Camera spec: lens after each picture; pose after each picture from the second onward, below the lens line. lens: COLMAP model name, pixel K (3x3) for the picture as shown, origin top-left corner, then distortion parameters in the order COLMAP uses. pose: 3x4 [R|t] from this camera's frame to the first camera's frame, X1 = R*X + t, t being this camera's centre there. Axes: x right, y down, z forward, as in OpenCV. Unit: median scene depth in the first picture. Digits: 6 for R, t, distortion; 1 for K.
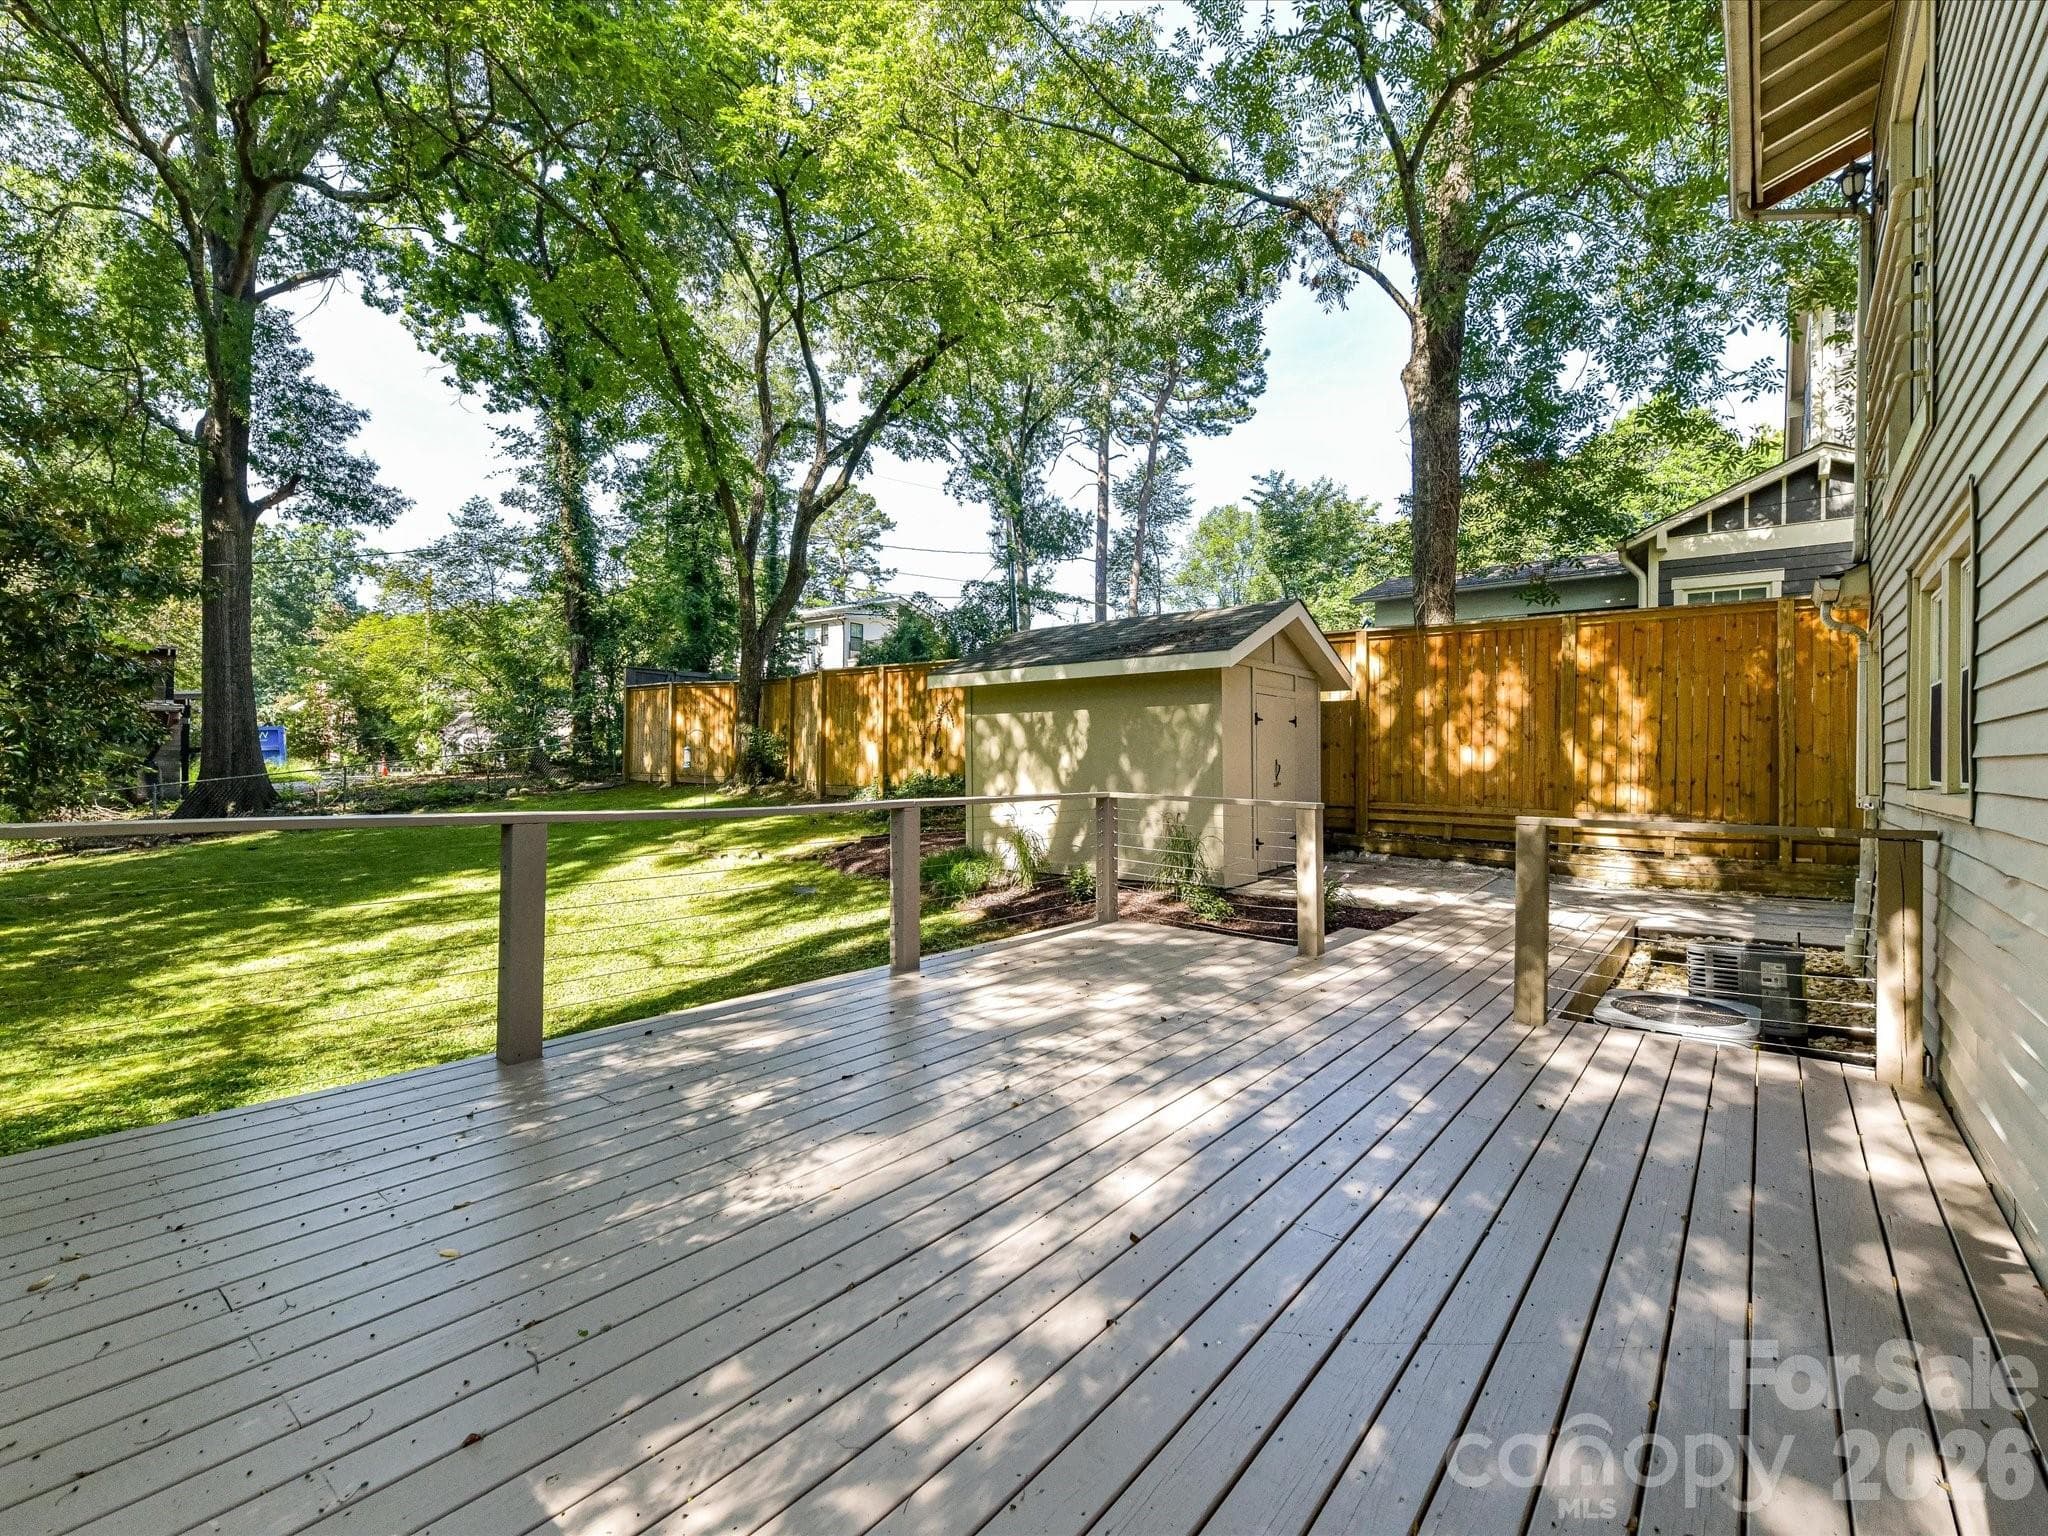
lens RADIAL K [[902.6, 0, 1024.0], [0, 902.6, 768.0], [0, 0, 1]] dist [0.000023, -0.000194]
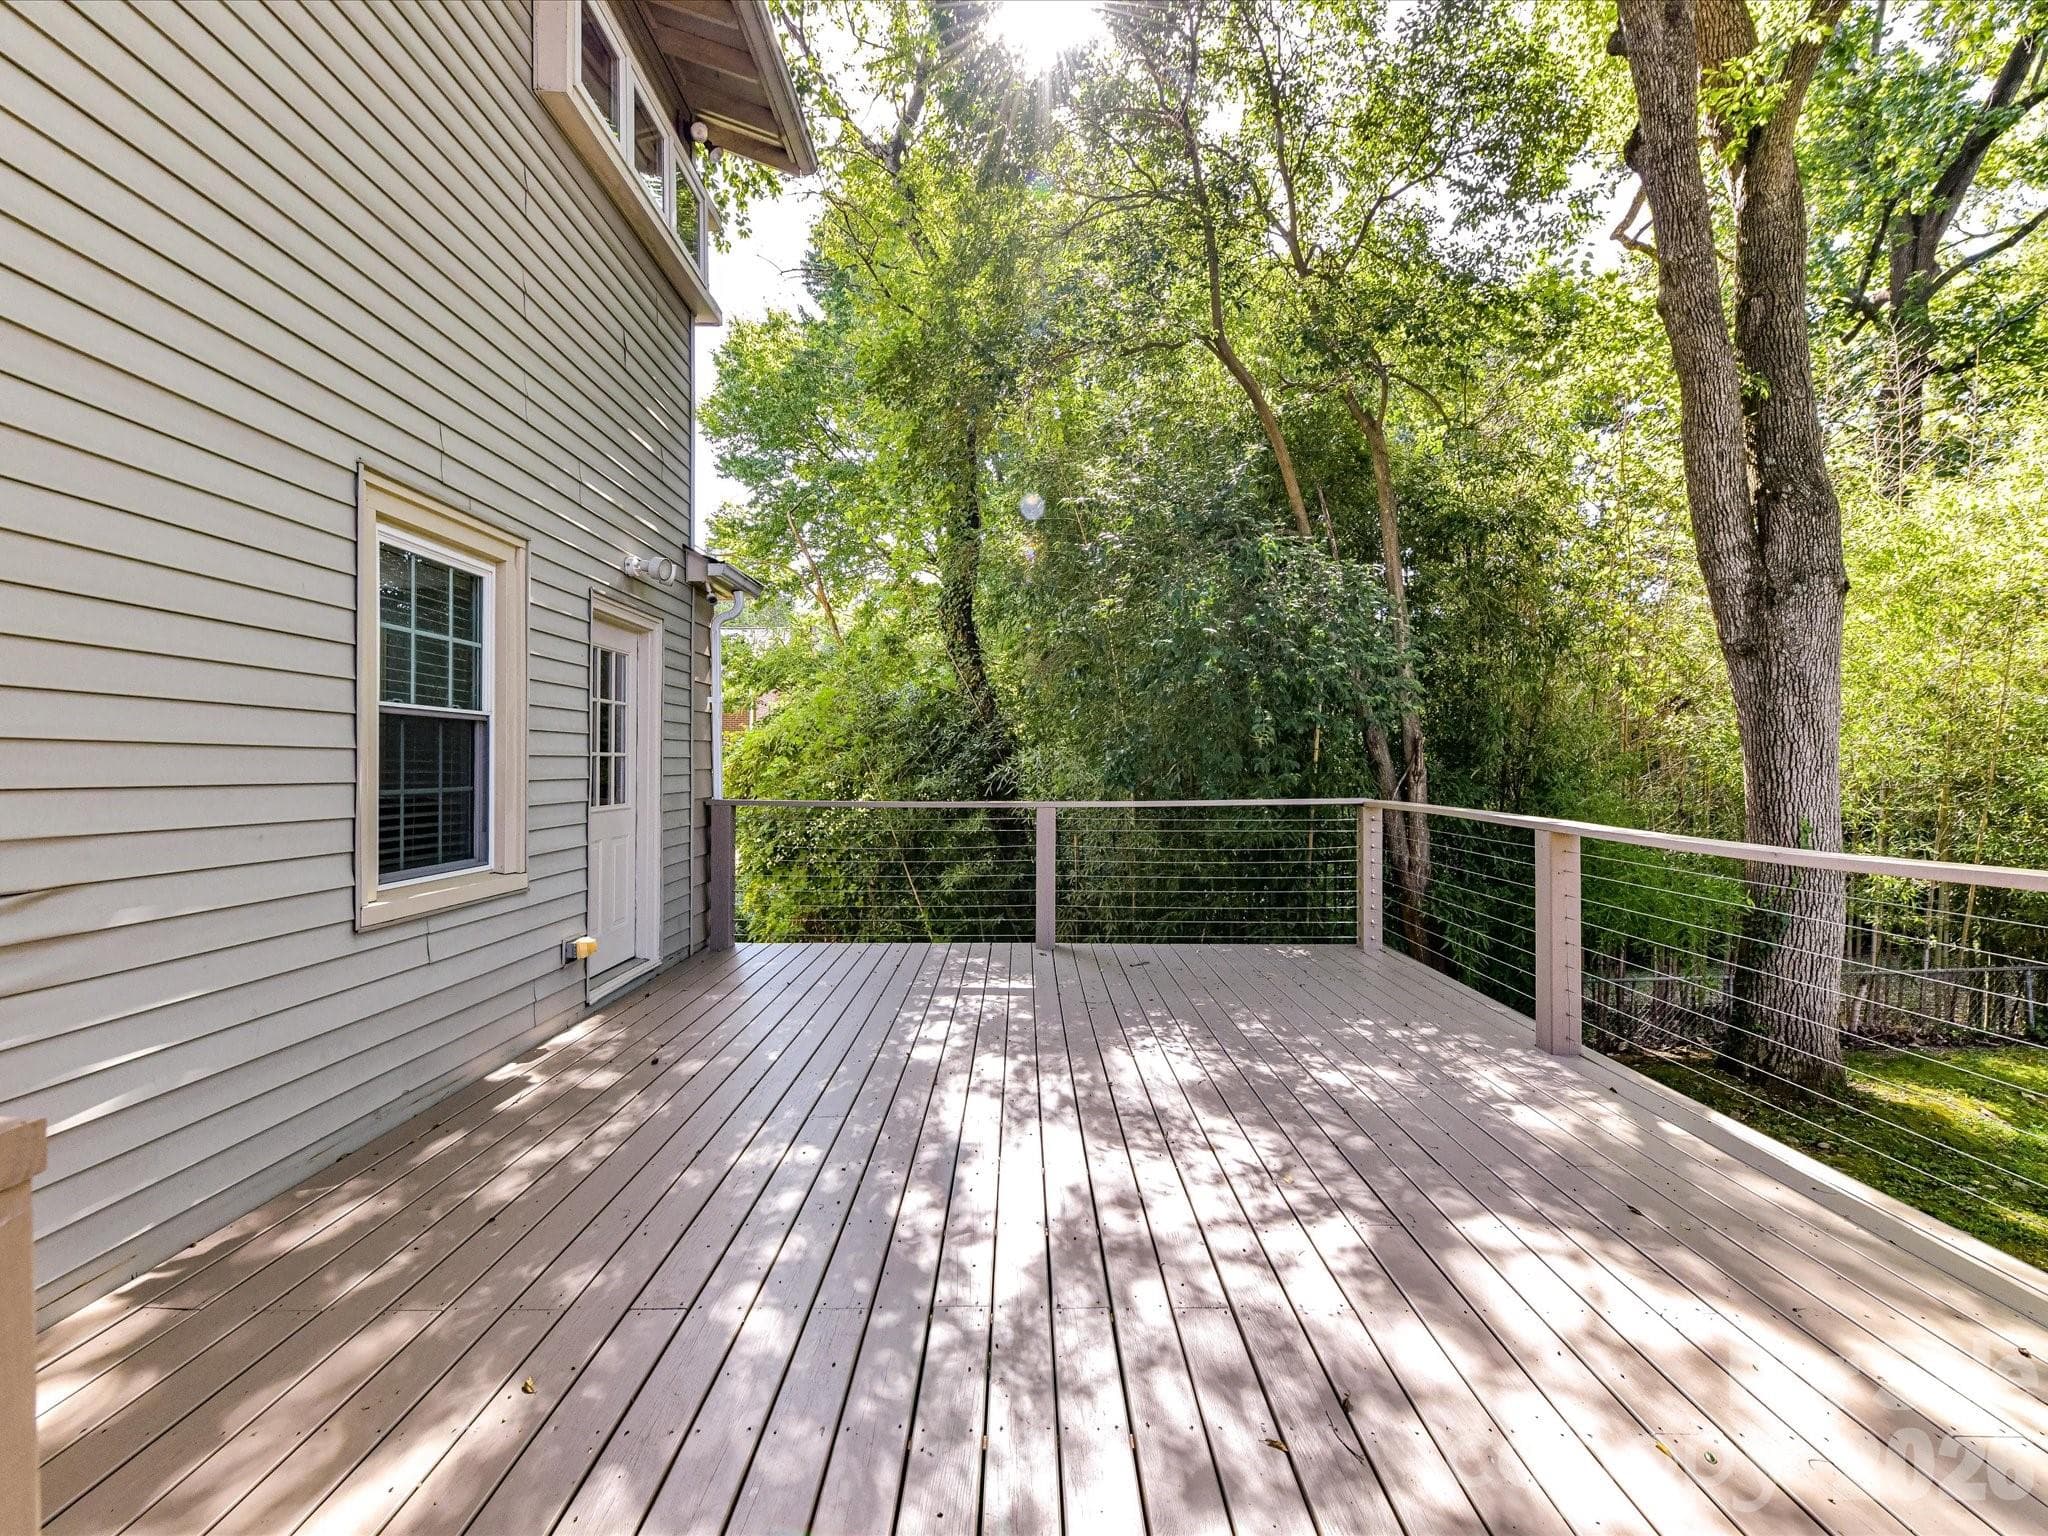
lens RADIAL K [[902.6, 0, 1024.0], [0, 902.6, 768.0], [0, 0, 1]] dist [0.000023, -0.000194]
pose [[-0.770584, -0.014755, -0.637167, 0.348405], [-0.019034, 0.999819, -0.000134, -0.001303], [0.637054, 0.012024, -0.770726, 0.803013]]
